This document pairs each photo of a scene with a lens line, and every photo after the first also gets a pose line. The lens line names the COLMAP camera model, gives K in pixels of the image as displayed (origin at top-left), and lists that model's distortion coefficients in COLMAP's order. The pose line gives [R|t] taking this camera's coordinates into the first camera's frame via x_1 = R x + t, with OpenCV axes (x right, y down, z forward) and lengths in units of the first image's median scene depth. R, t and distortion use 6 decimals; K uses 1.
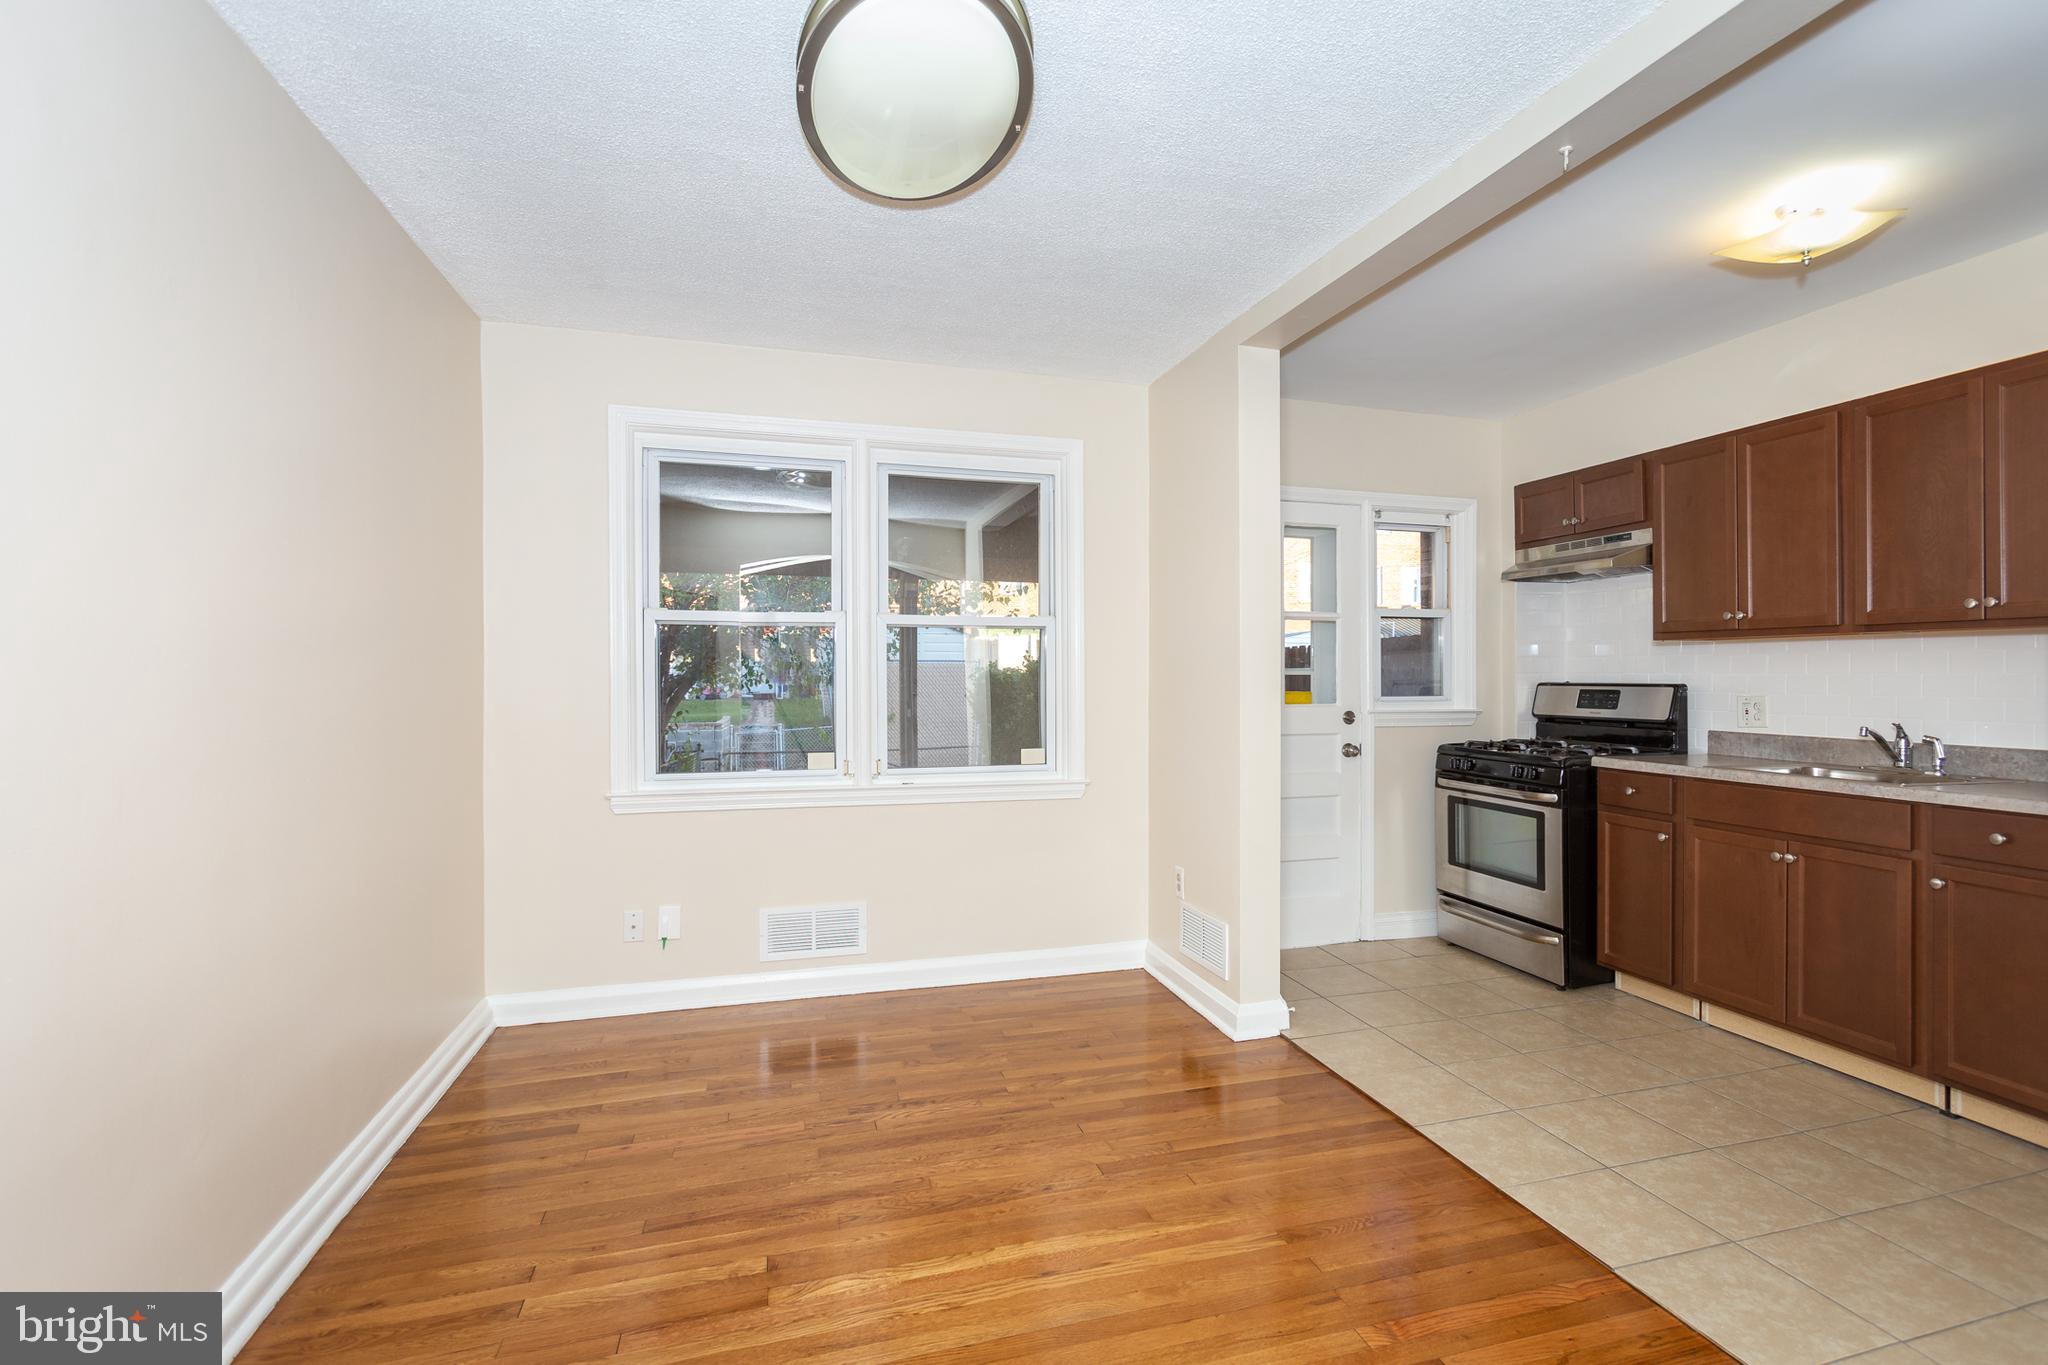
lens RADIAL K [[996.0, 0, 1104.4], [0, 996.0, 672.0], [0, 0, 1]] dist [-0.000395, 0.000197]
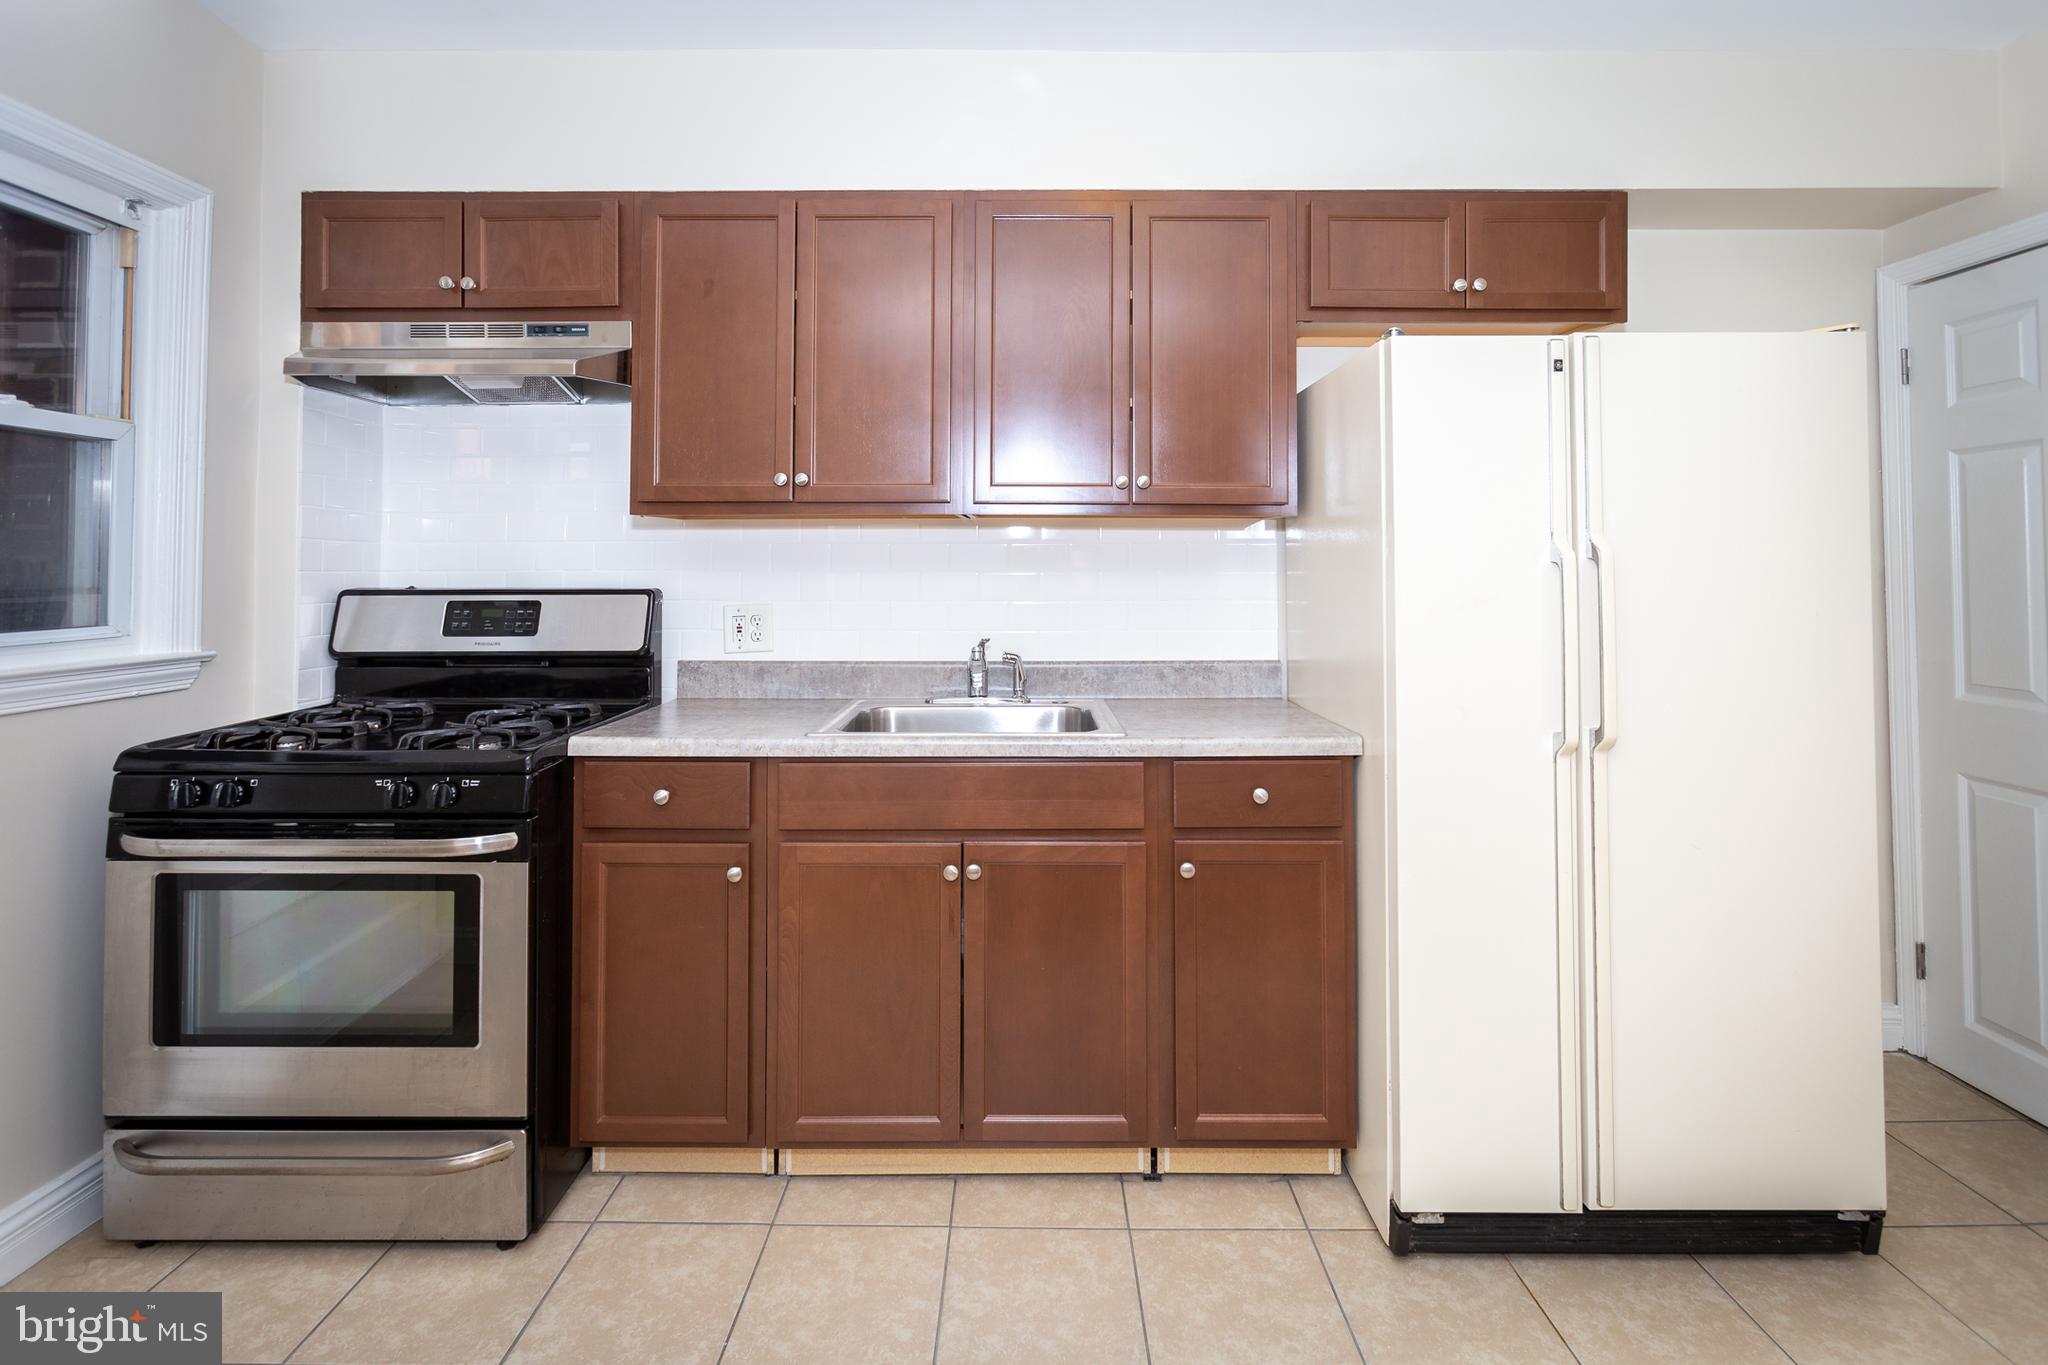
lens RADIAL K [[960.9, 0, 1029.4], [0, 960.9, 539.8], [0, 0, 1]] dist [0.000914, 0.000276]
pose [[0.318894, 0.029647, 0.947327, 0.094363], [-0.004336, 0.999546, -0.029822, -0.001657], [-0.947781, 0.005402, 0.318877, 0.596465]]
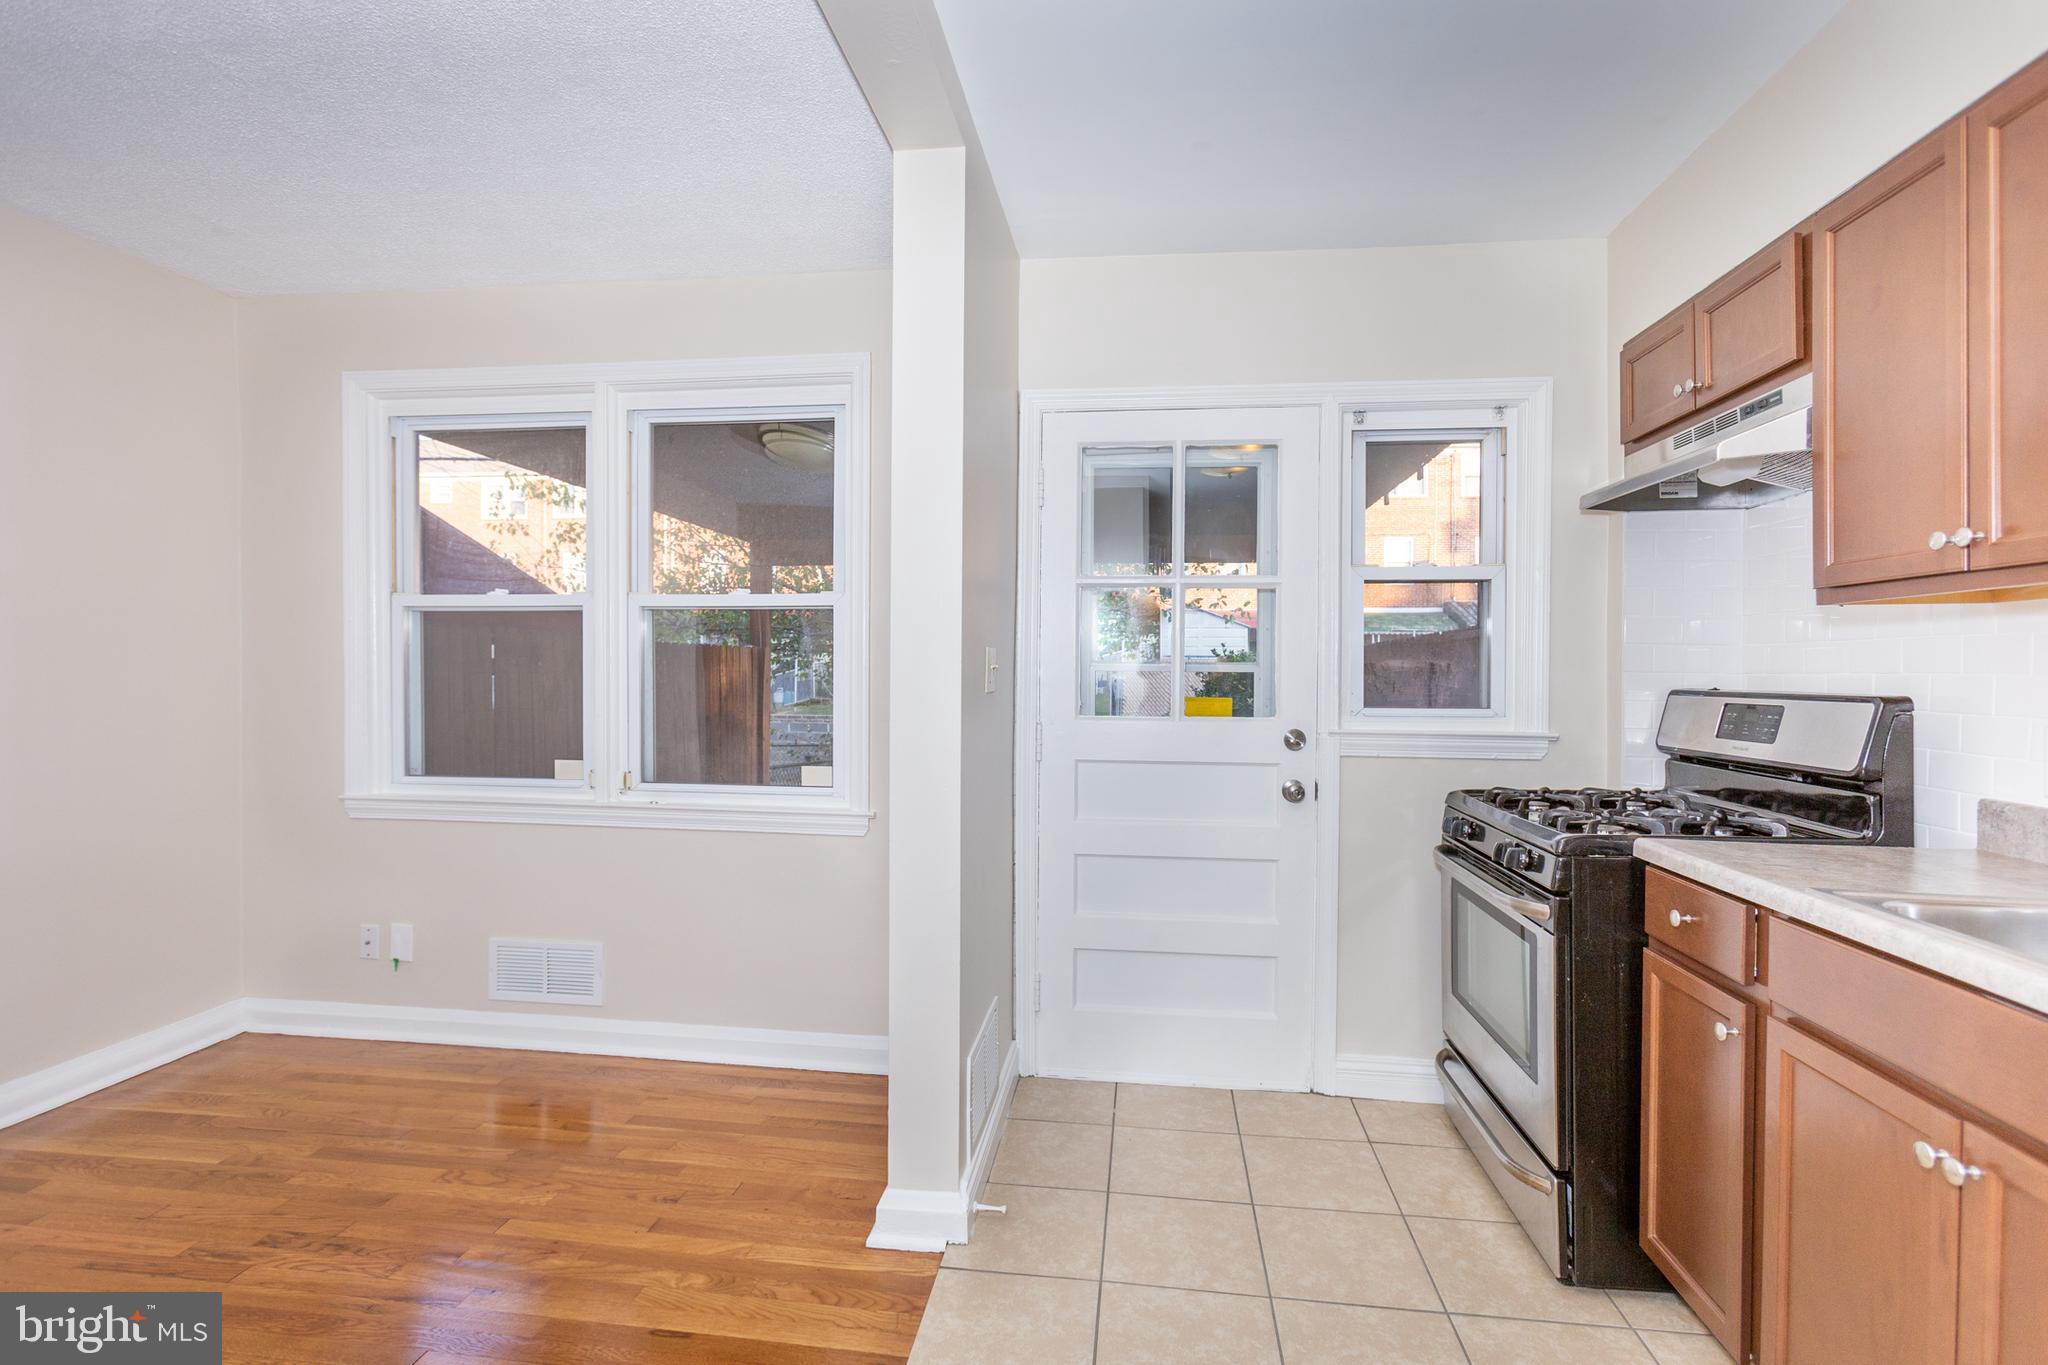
lens RADIAL K [[997.7, 0, 1018.1], [0, 997.7, 667.9], [0, 0, 1]] dist [0.001740, 0.001305]
pose [[0.898027, 0.005269, -0.439909, 0.414842], [-0.004639, 0.999986, 0.002506, -0.000940], [0.439916, -0.000209, 0.898039, 0.391930]]
